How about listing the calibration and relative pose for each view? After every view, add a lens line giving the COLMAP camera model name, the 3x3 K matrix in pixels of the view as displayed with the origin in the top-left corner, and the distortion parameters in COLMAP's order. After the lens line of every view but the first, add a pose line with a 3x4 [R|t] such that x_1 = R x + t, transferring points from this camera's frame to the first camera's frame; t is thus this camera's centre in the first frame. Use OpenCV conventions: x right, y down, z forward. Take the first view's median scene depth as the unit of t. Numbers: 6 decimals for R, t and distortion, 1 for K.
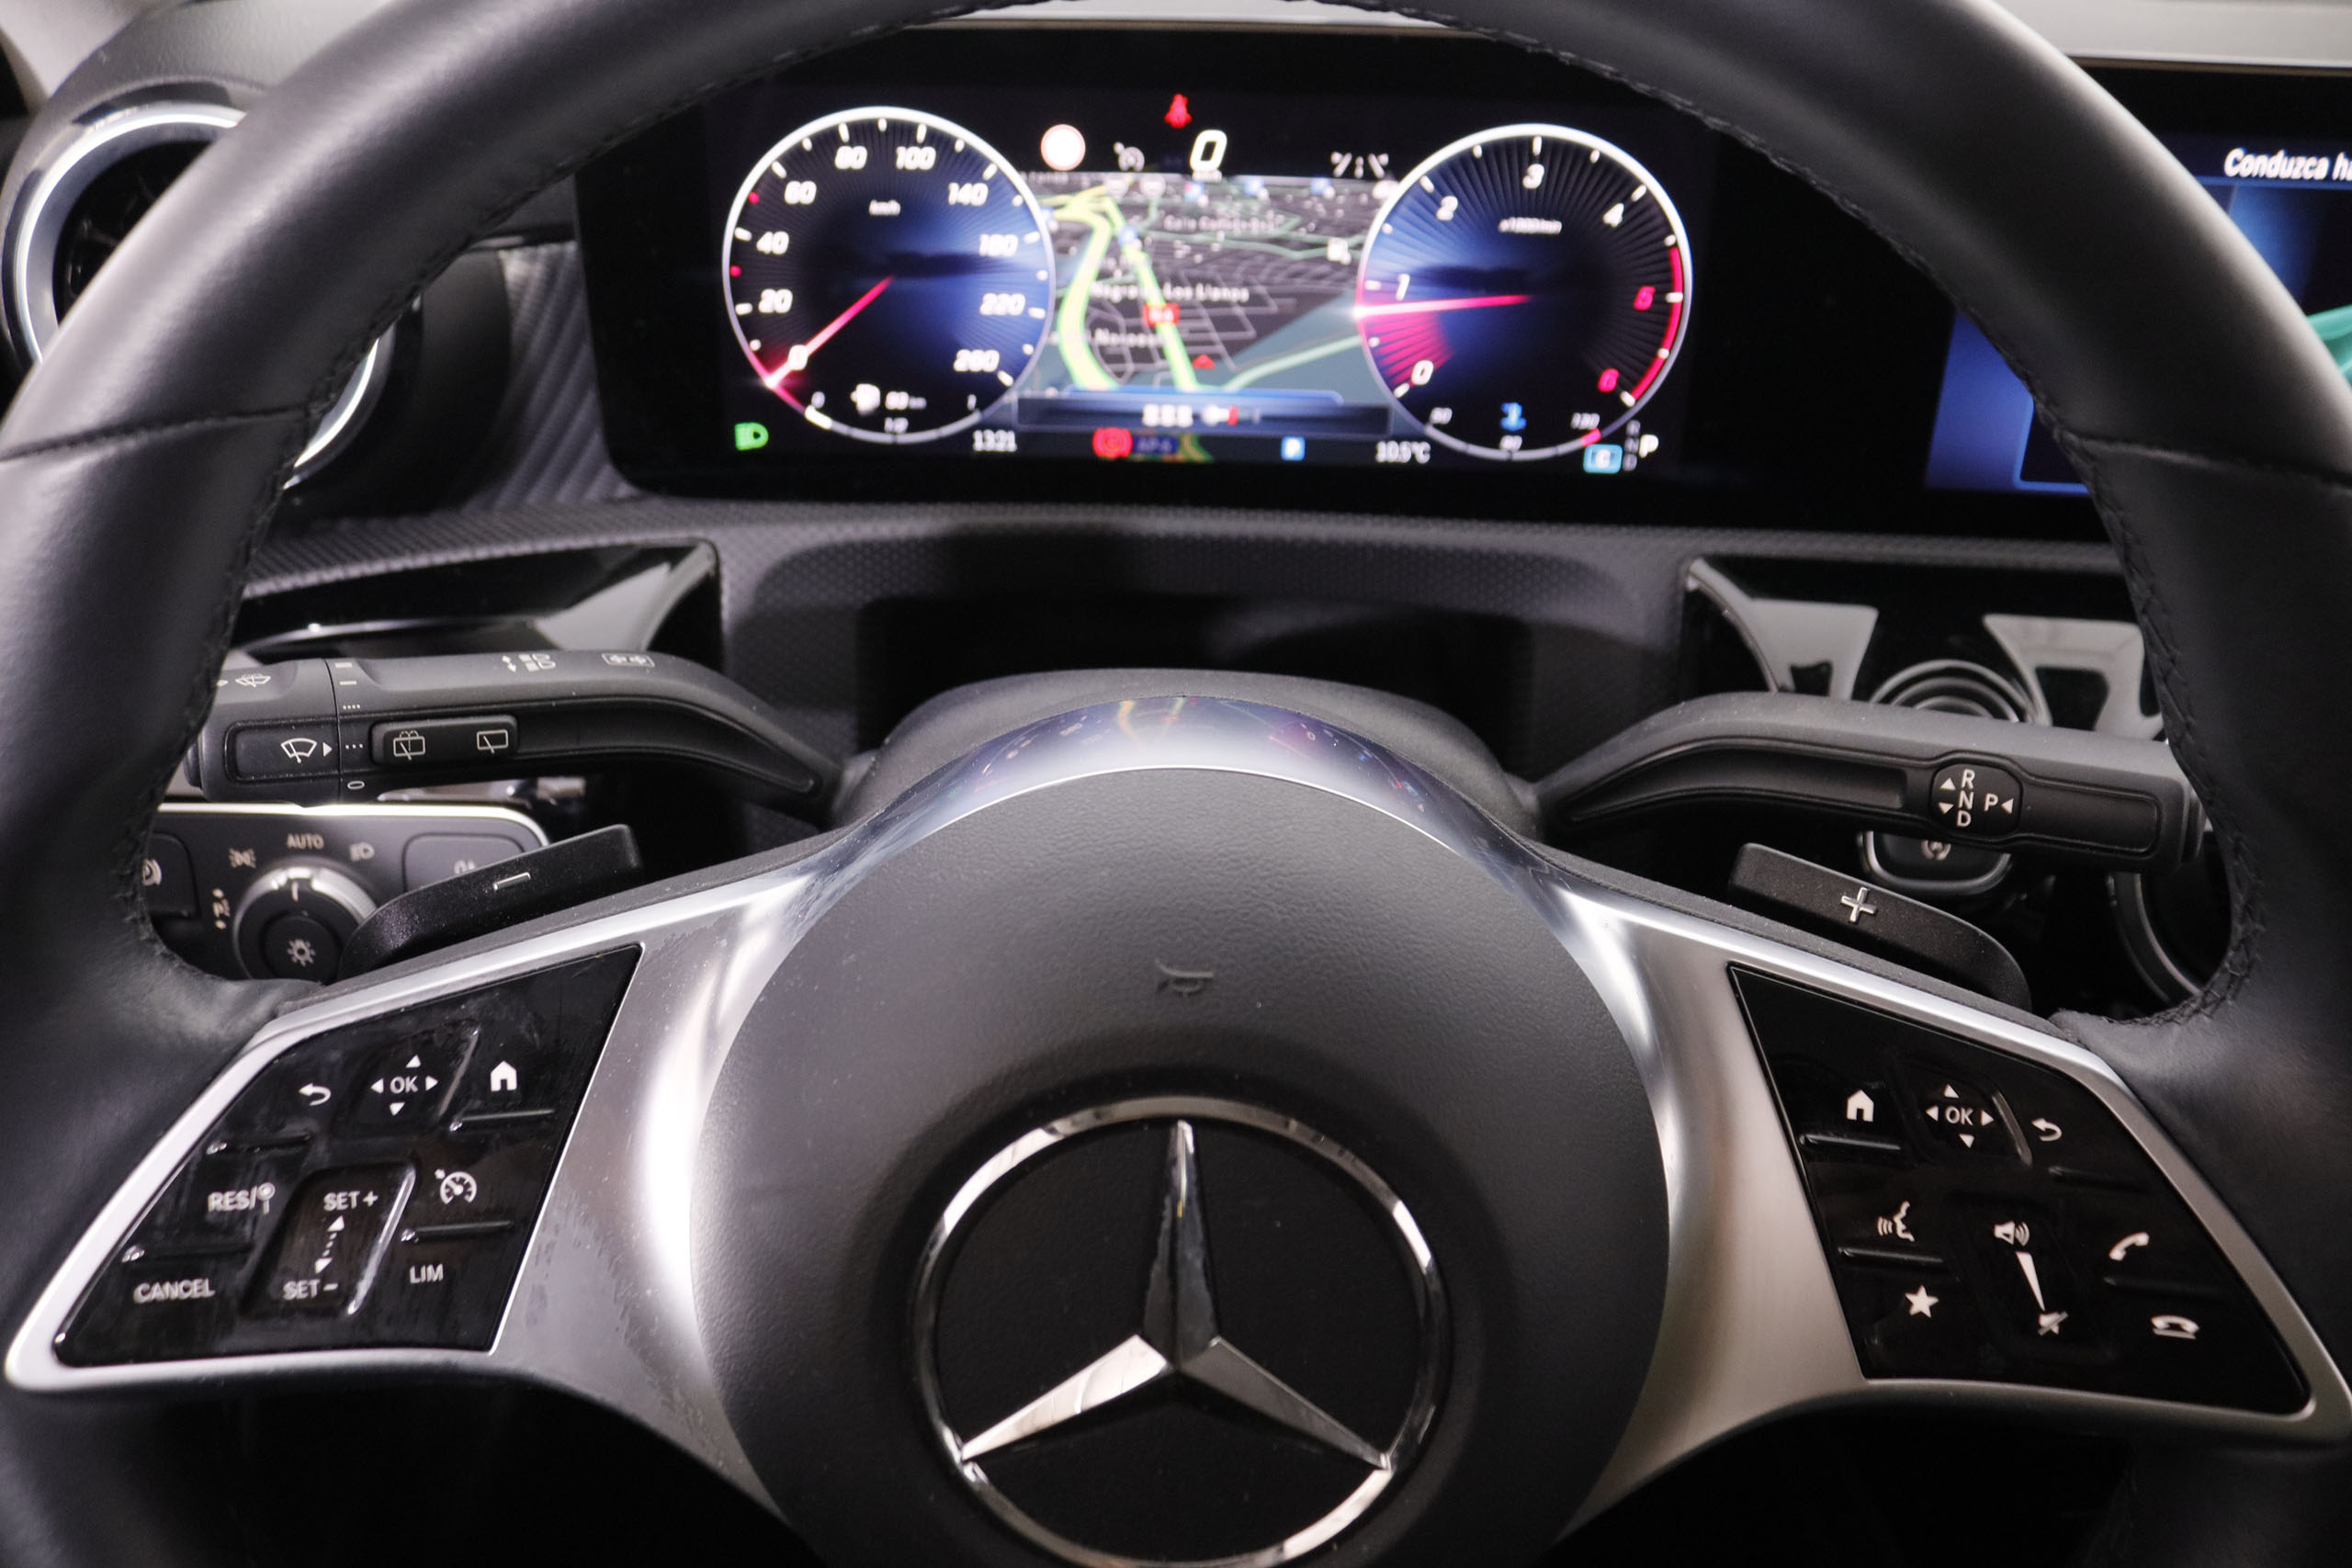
lens RADIAL K [[1921.5, 0, 1174.1], [0, 1921.5, 776.8], [0, 0, 1]] dist [-0.165454, 0.122454]
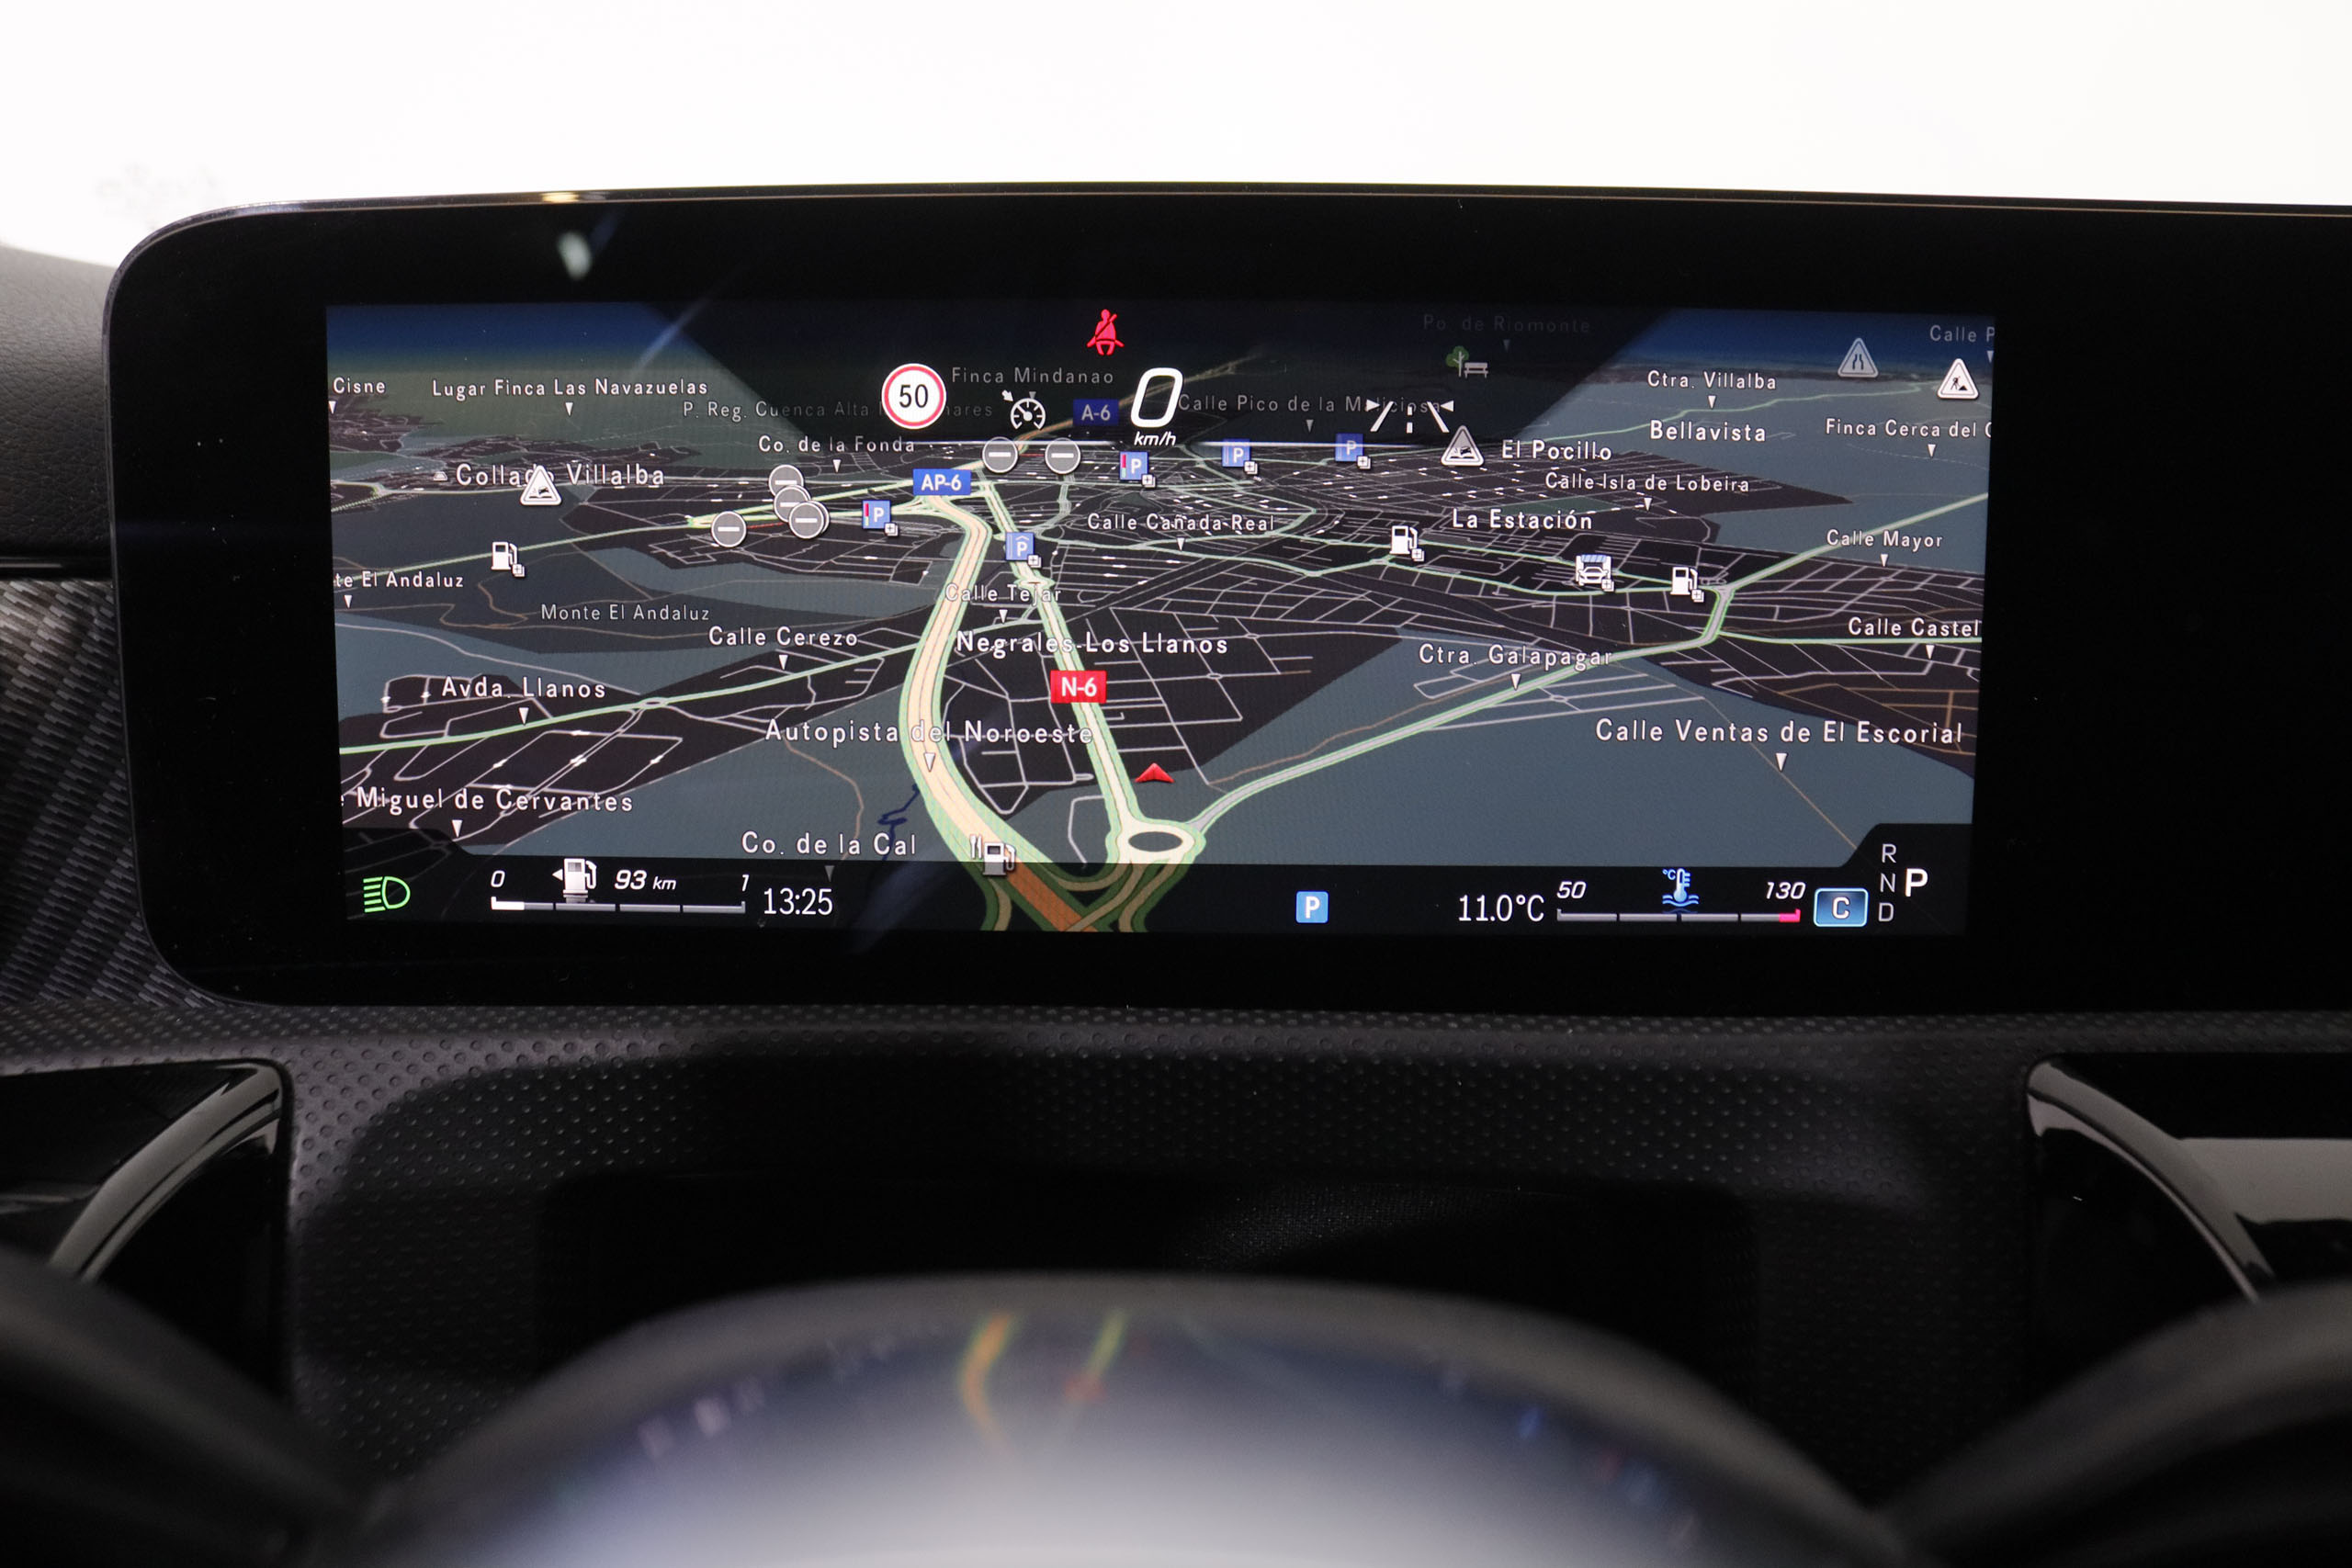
lens RADIAL K [[1997.0, 0, 1164.0], [0, 1997.0, 725.9], [0, 0, 1]] dist [-0.177422, 0.156366]
pose [[0.999686, -0.012748, 0.021572, 0.005469], [0.019577, 0.934708, -0.354877, -0.010580], [-0.015639, 0.355188, 0.934664, 0.434243]]
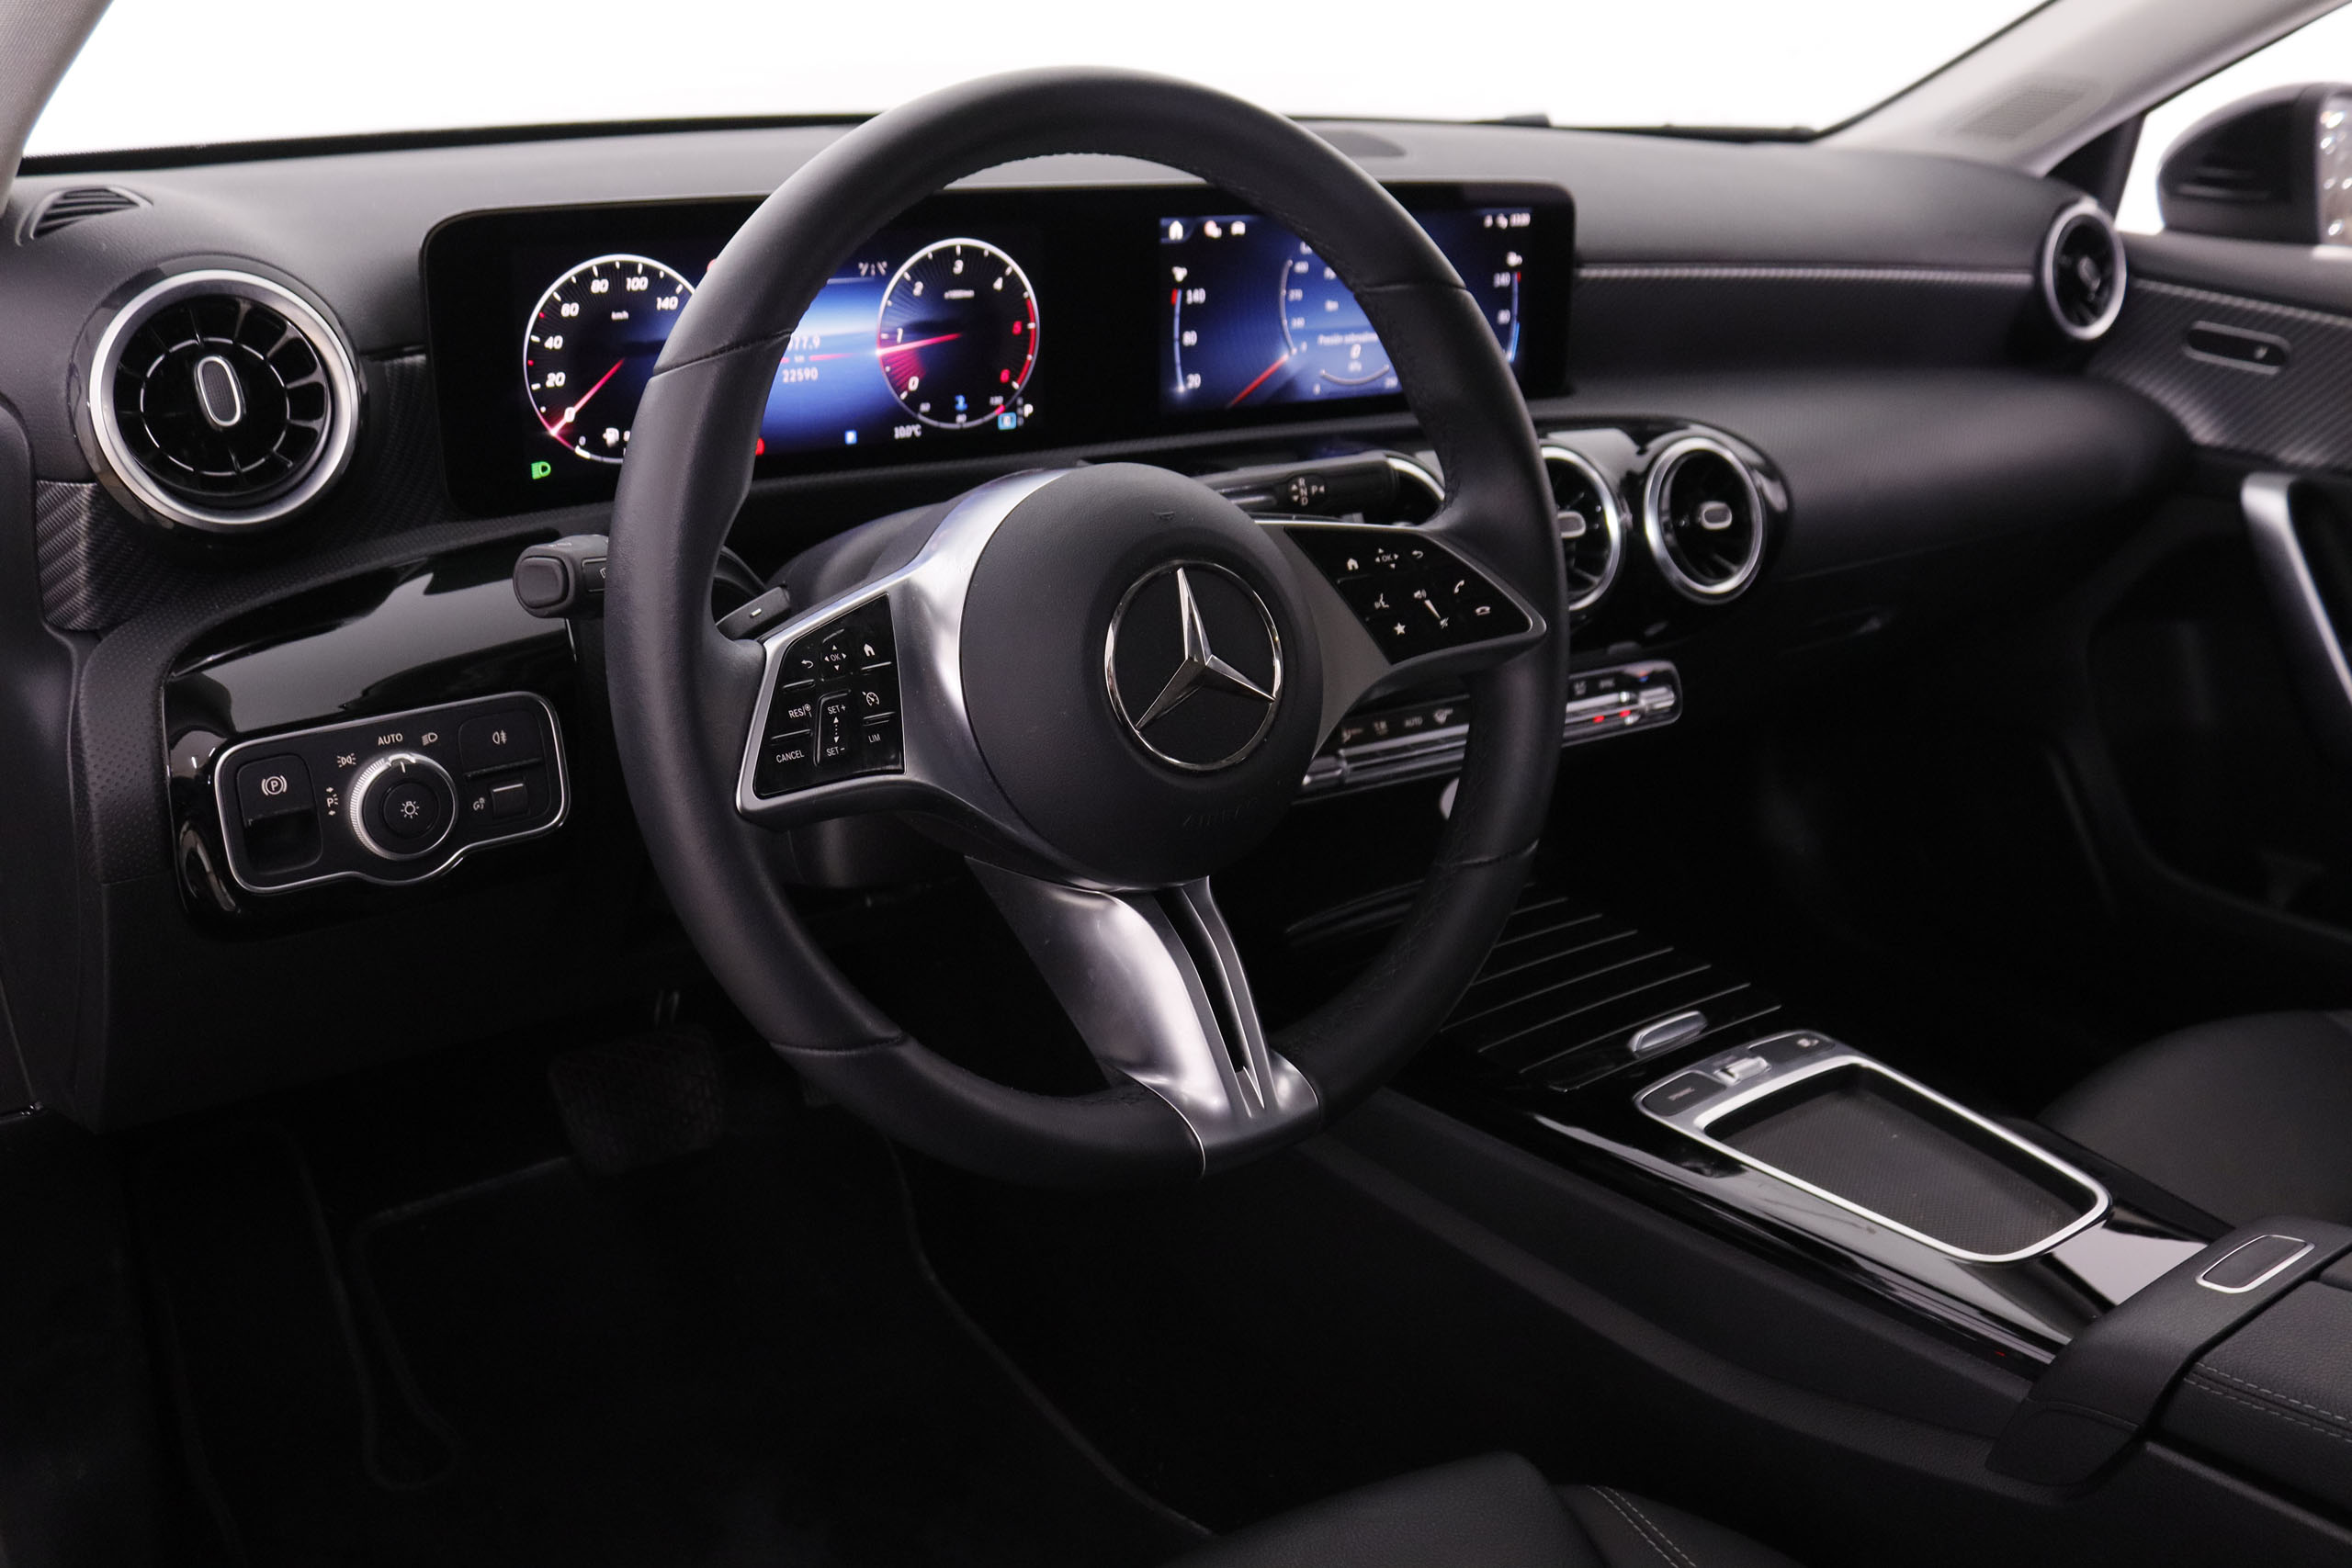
lens RADIAL K [[2068.1, 0, 1187.0], [0, 2068.1, 785.2], [0, 0, 1]] dist [-0.106900, 0.001916]
pose [[0.788661, -0.207476, 0.578764, -0.864878], [0.284922, 0.957493, -0.045010, 0.307554], [-0.544824, 0.200401, 0.814252, -0.626545]]
